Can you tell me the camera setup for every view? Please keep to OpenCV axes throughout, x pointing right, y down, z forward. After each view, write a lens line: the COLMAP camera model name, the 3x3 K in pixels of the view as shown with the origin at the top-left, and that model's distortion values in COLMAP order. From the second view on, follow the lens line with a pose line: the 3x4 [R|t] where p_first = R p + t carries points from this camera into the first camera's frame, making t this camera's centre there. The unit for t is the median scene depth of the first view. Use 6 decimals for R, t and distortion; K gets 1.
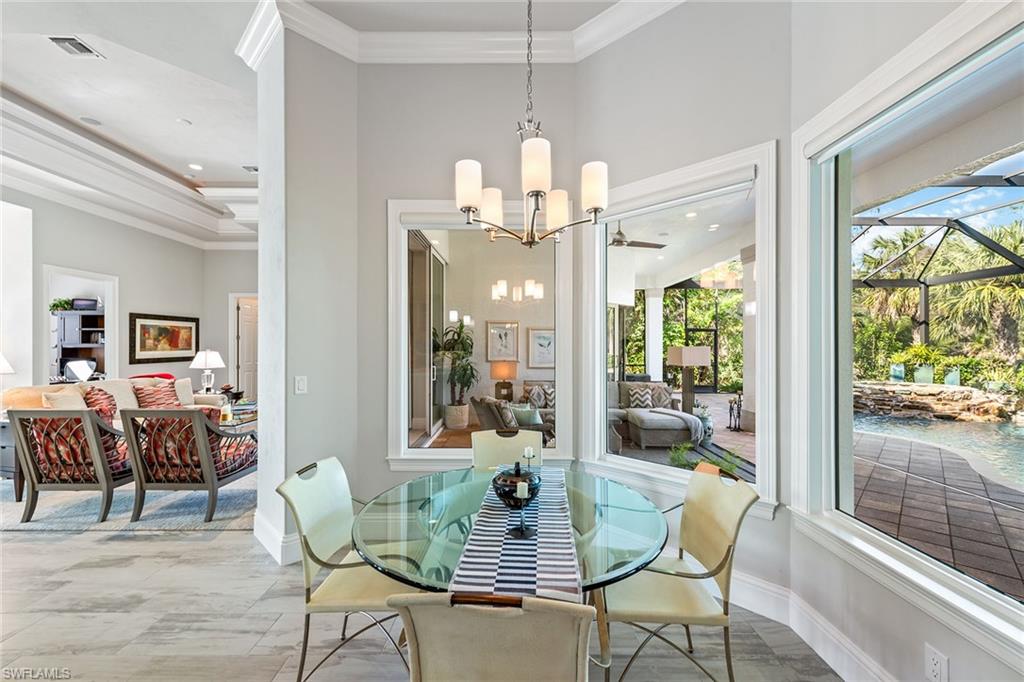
lens RADIAL K [[403.0, 0, 510.4], [0, 403.0, 347.3], [0, 0, 1]] dist [0.011600, -0.004085]
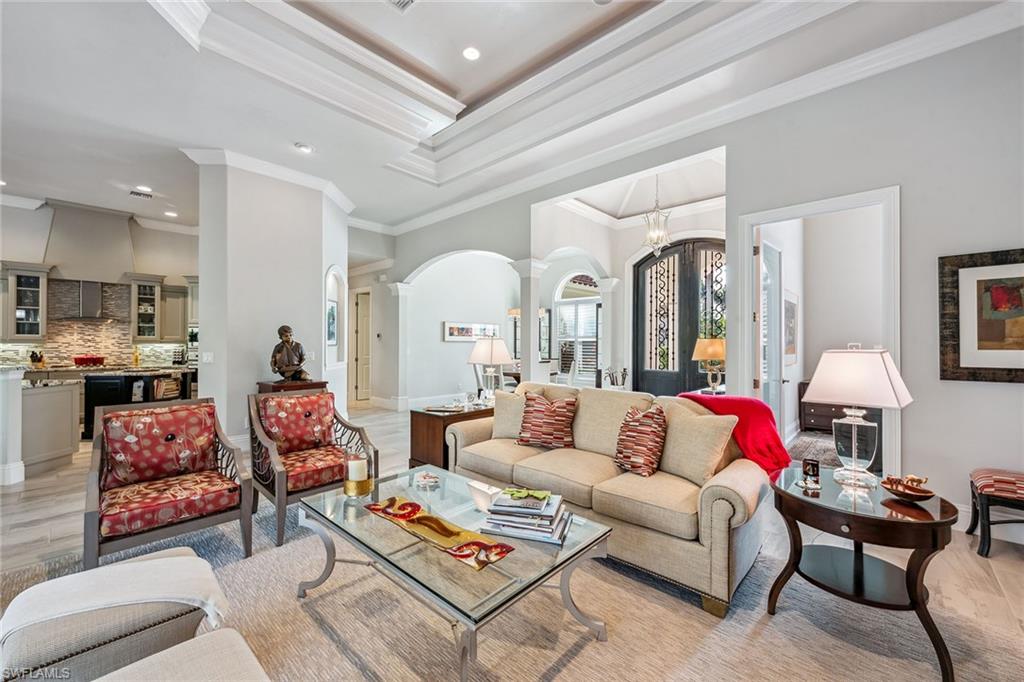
lens RADIAL K [[403.0, 0, 515.3], [0, 403.0, 342.0], [0, 0, 1]] dist [0.011600, -0.004085]
pose [[-0.664342, -0.006114, -0.747403, -0.225635], [-0.006239, 0.999977, -0.002634, 0.005924], [0.747402, 0.002913, -0.664365, 0.720418]]
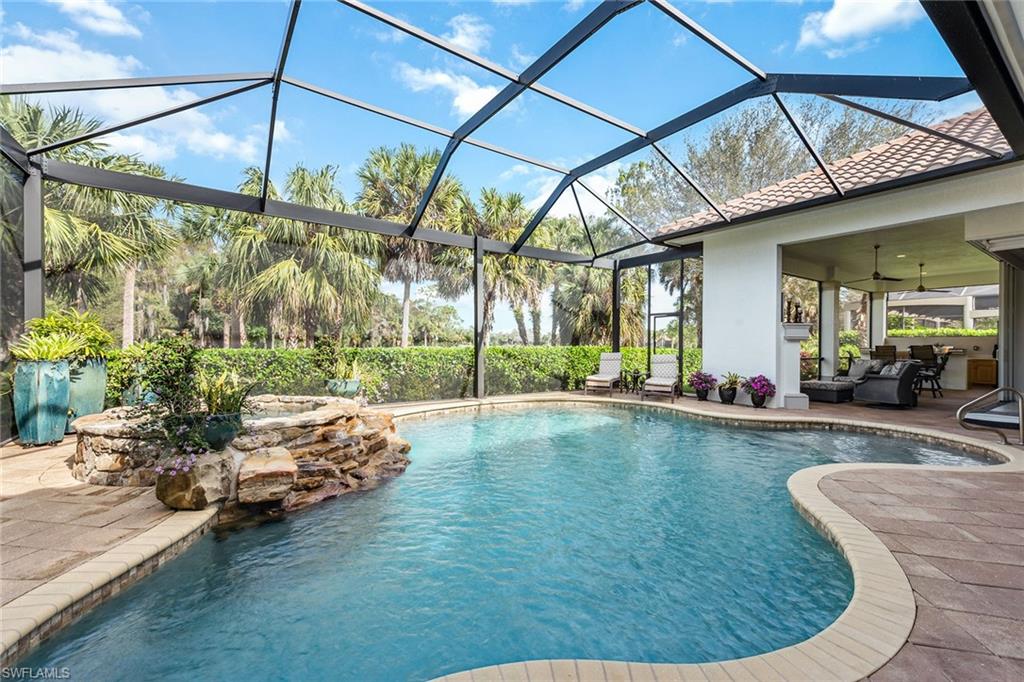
lens RADIAL K [[429.0, 0, 514.4], [0, 429.0, 343.4], [0, 0, 1]] dist [0.008954, -0.001176]
pose [[-0.579454, -0.006023, 0.814983, 0.498102], [-0.007051, 0.999972, 0.002376, 0.025850], [-0.814975, -0.004369, -0.579480, 1.153797]]
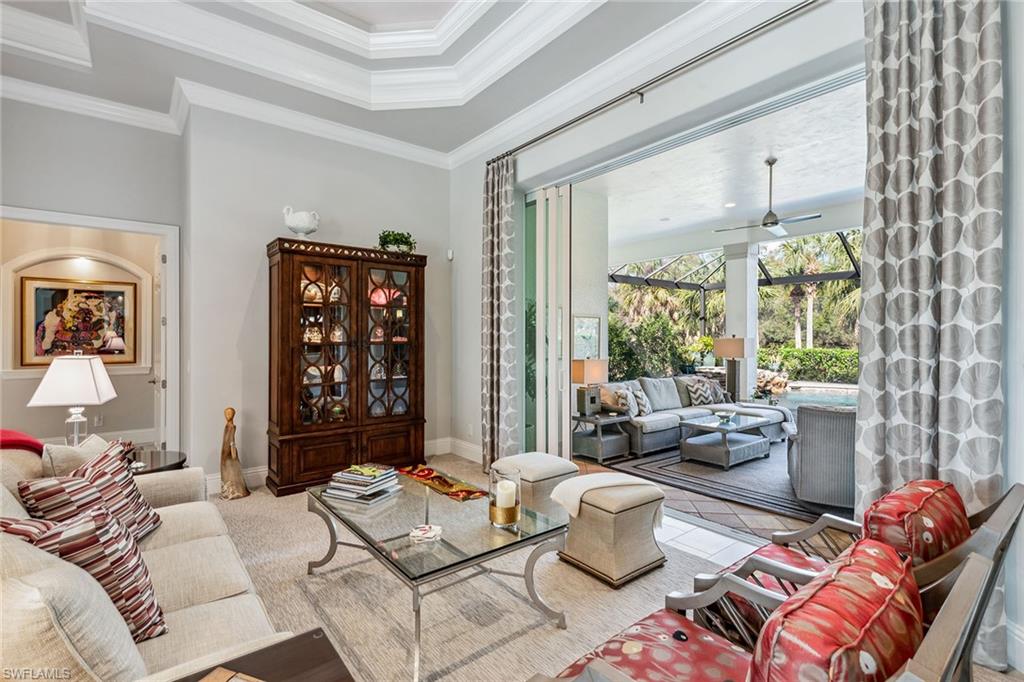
lens RADIAL K [[466.8, 0, 506.3], [0, 466.8, 340.1], [0, 0, 1]] dist [0.004786, 0.000481]
pose [[0.787663, -0.004935, 0.616087, -0.492756], [0.003387, 0.999987, 0.003679, -0.002584], [-0.616097, -0.000811, 0.787669, 0.308600]]
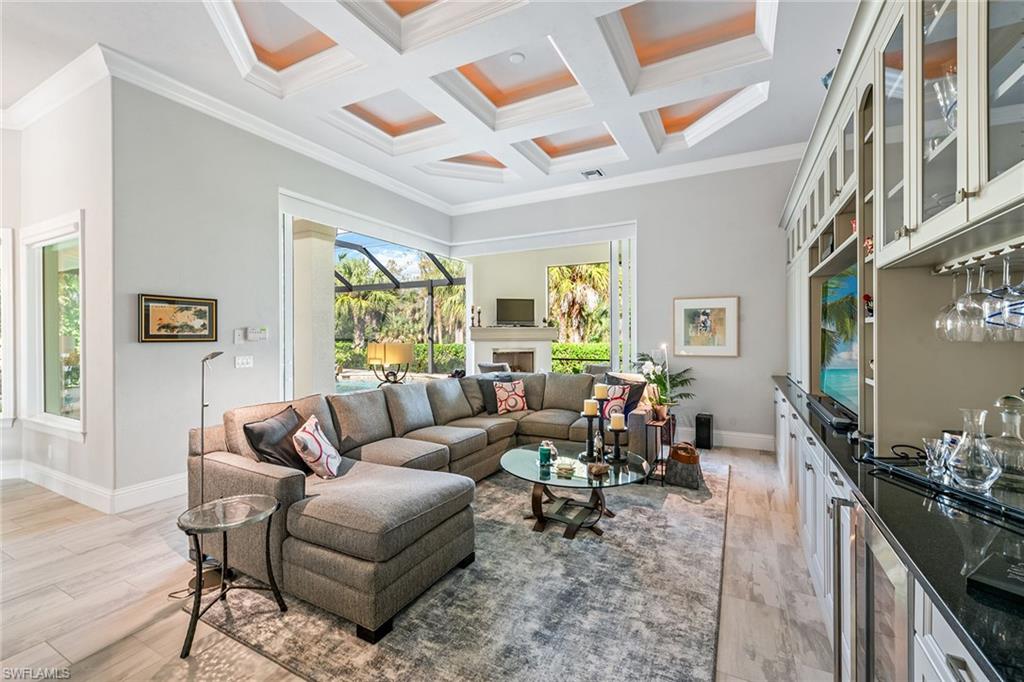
lens RADIAL K [[429.0, 0, 522.4], [0, 429.0, 339.1], [0, 0, 1]] dist [0.008954, -0.001176]
pose [[0.439432, -0.009929, 0.898221, -0.010507], [0.004273, 0.999951, 0.008963, 0.002337], [-0.898266, -0.000101, 0.439453, -0.441930]]
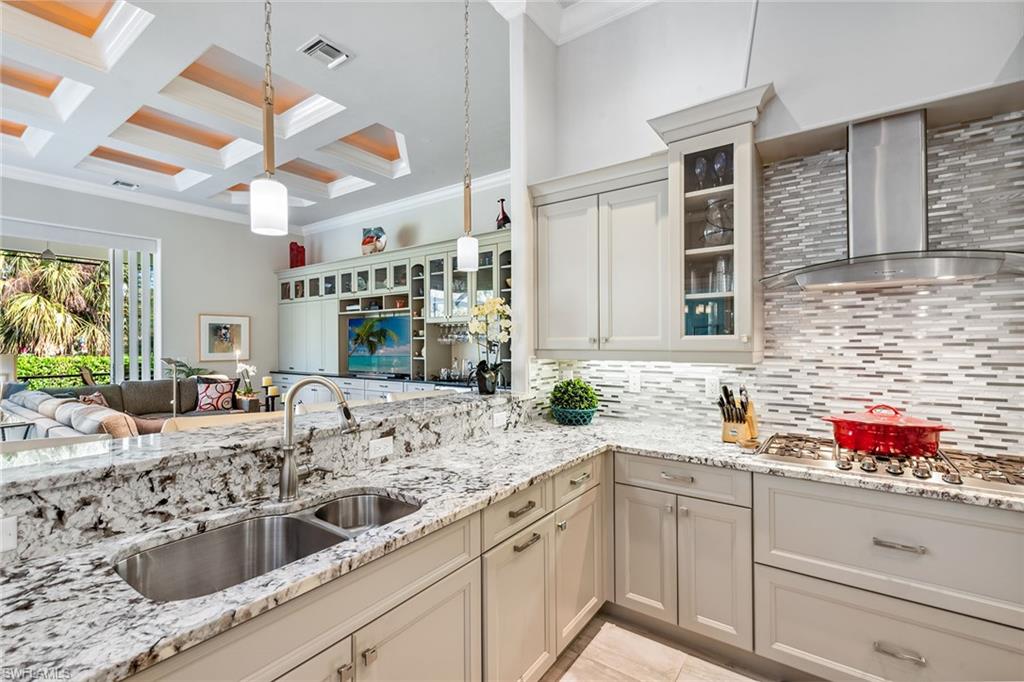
lens RADIAL K [[449.8, 0, 514.2], [0, 449.8, 340.6], [0, 0, 1]] dist [0.013164, -0.004258]
pose [[-0.818911, 0.004640, 0.573901, -0.243533], [0.006155, 0.999981, 0.000699, -0.000894], [-0.573887, 0.004105, -0.818924, -0.056454]]
